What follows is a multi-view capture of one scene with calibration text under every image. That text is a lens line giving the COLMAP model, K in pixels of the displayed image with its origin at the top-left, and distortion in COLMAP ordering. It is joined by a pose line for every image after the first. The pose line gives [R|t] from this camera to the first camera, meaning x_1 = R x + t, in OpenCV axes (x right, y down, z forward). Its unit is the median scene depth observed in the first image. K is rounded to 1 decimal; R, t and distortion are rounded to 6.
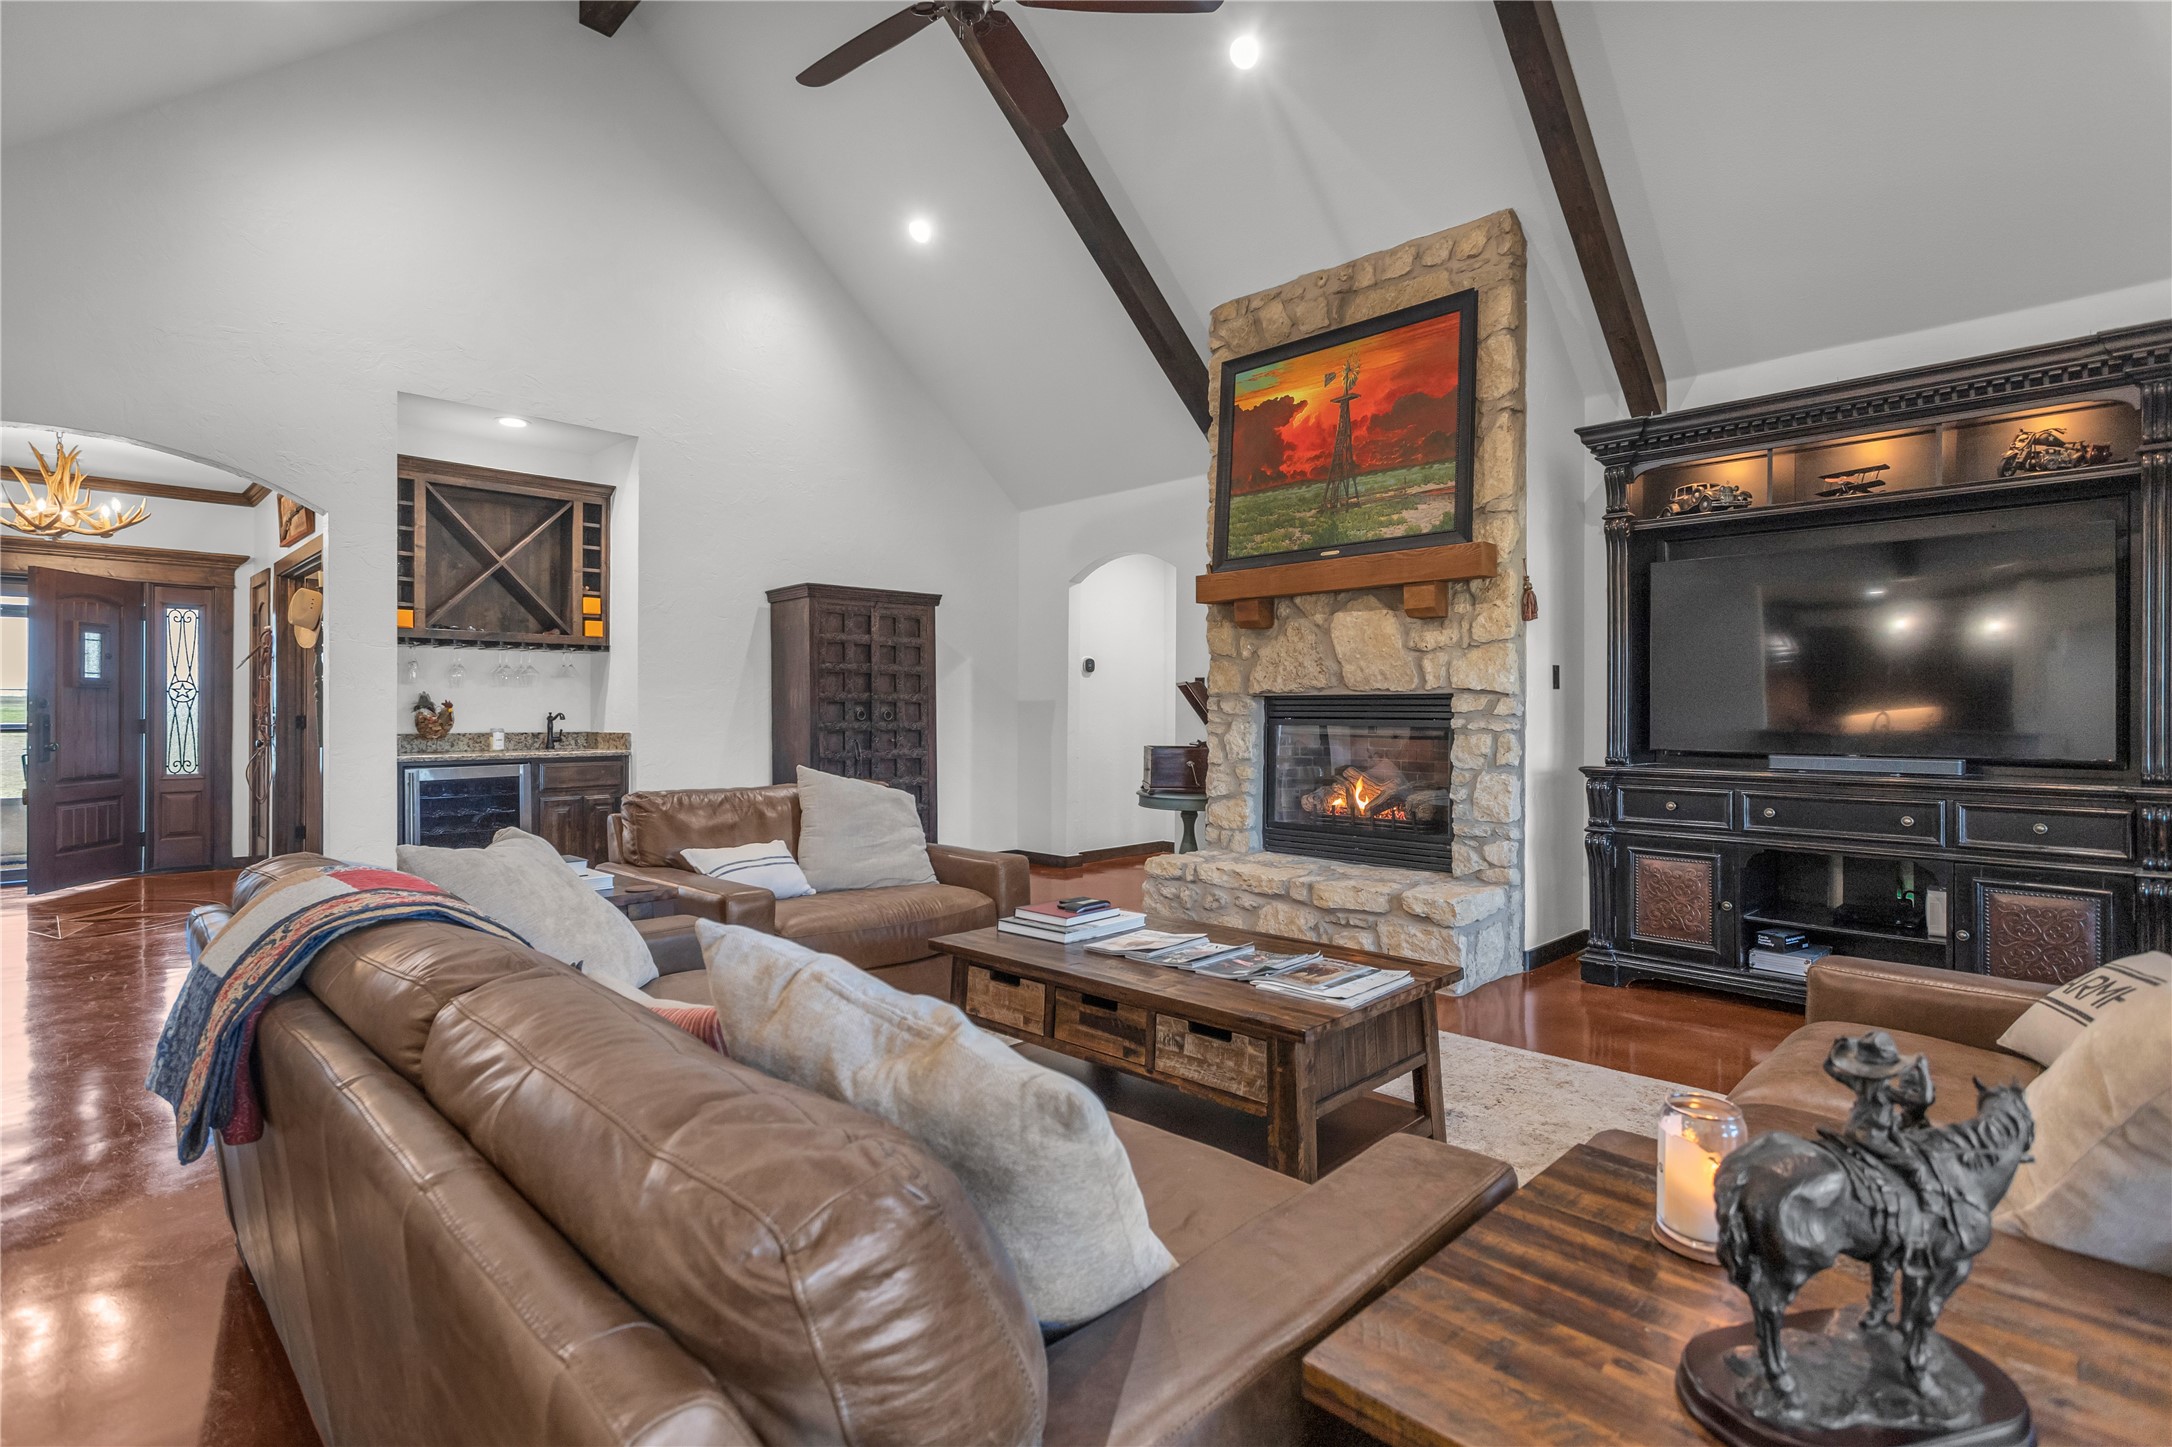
lens RADIAL K [[1037.0, 0, 1059.2], [0, 1037.0, 710.4], [0, 0, 1]] dist [0.003427, 0.001607]
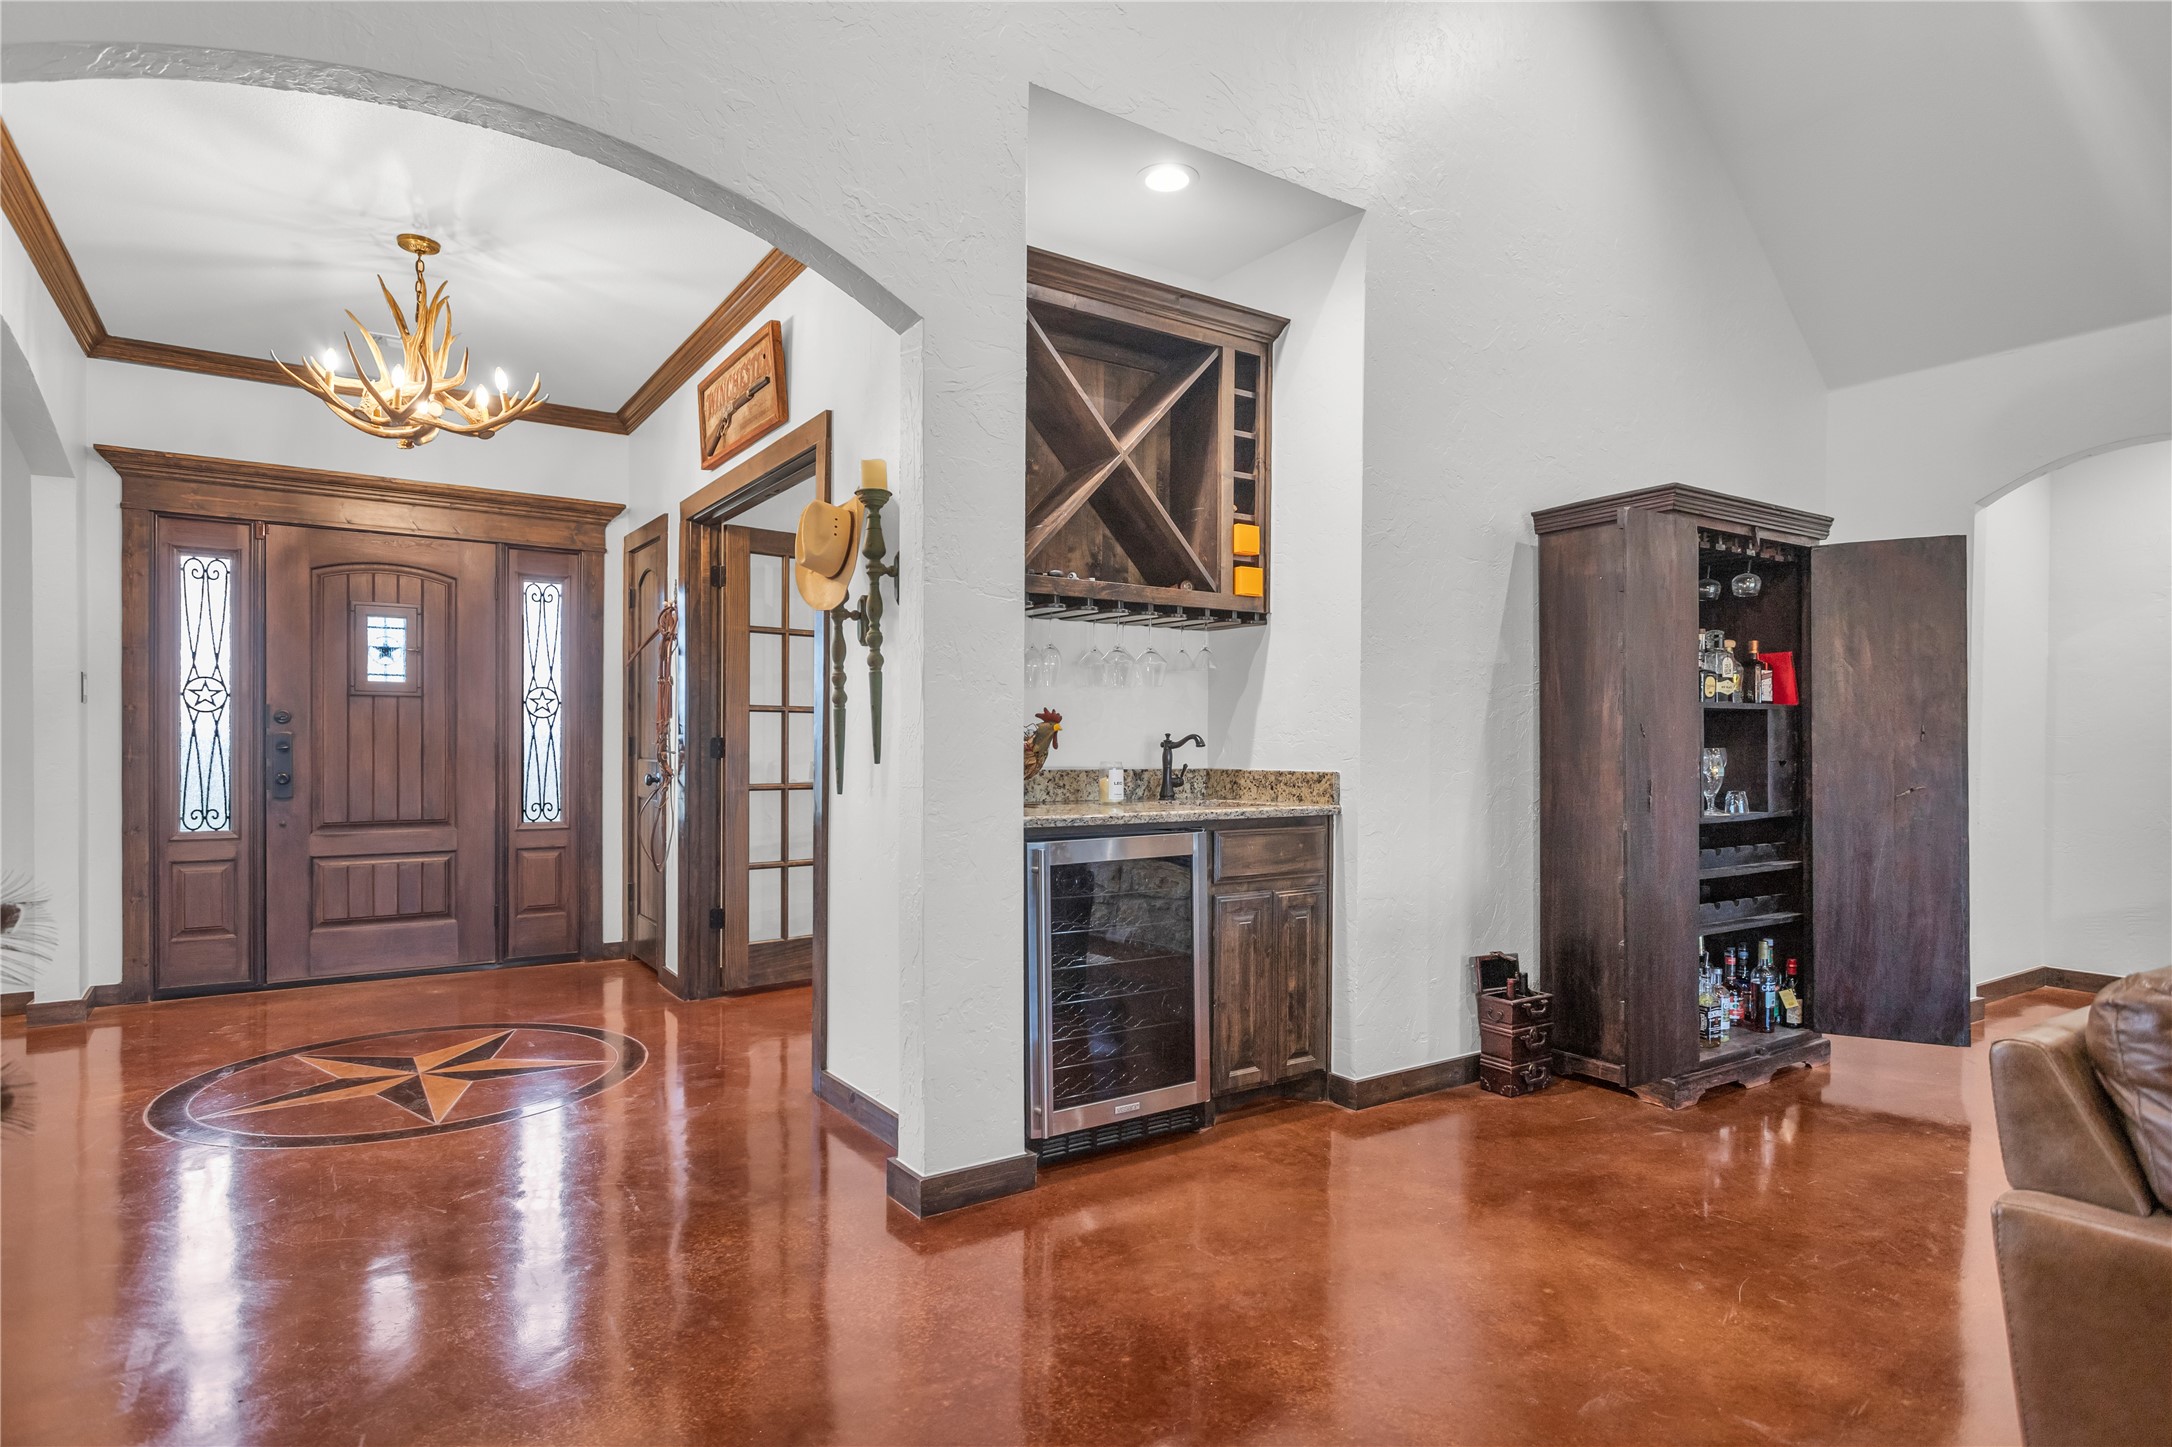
lens RADIAL K [[1147.8, 0, 1077.8], [0, 1147.8, 755.6], [0, 0, 1]] dist [-0.000653, 0.000681]
pose [[0.982097, 0.008865, -0.188167, -0.506116], [-0.006557, 0.999896, 0.012882, 0.007155], [0.188261, -0.011418, 0.982053, 0.460843]]
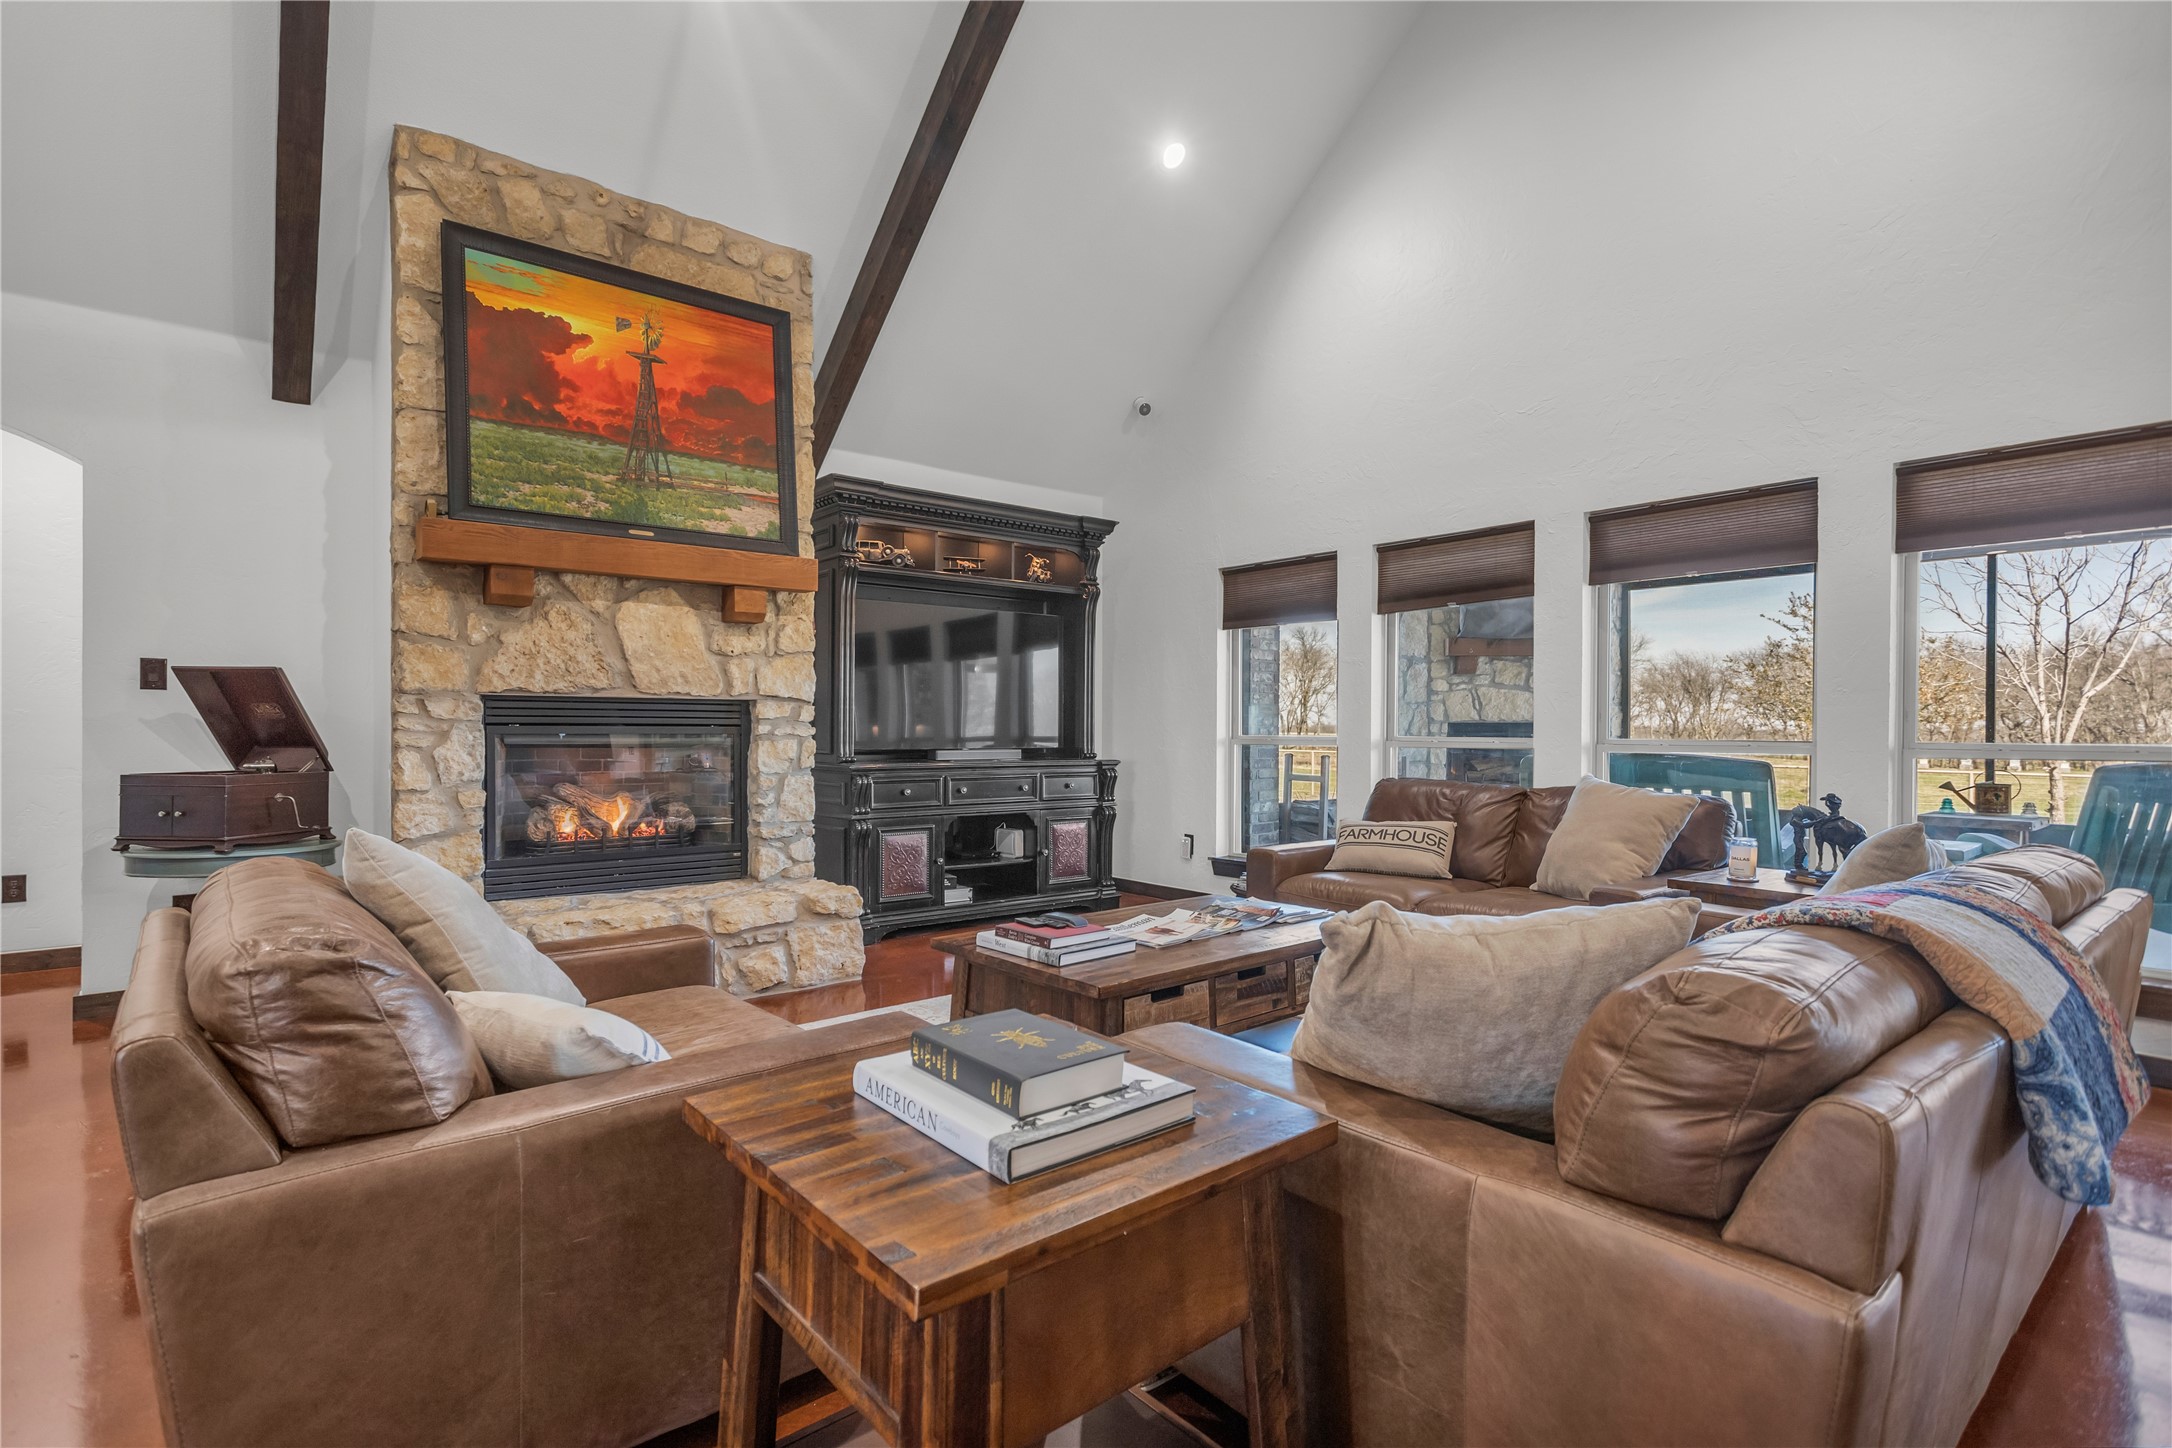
lens RADIAL K [[1037.0, 0, 1075.3], [0, 1037.0, 739.3], [0, 0, 1]] dist [0.003427, 0.001607]
pose [[0.091280, -0.012846, 0.995742, -0.547835], [-0.003756, 0.999905, 0.013244, 0.006798], [-0.995818, -0.004949, 0.091223, 0.544145]]
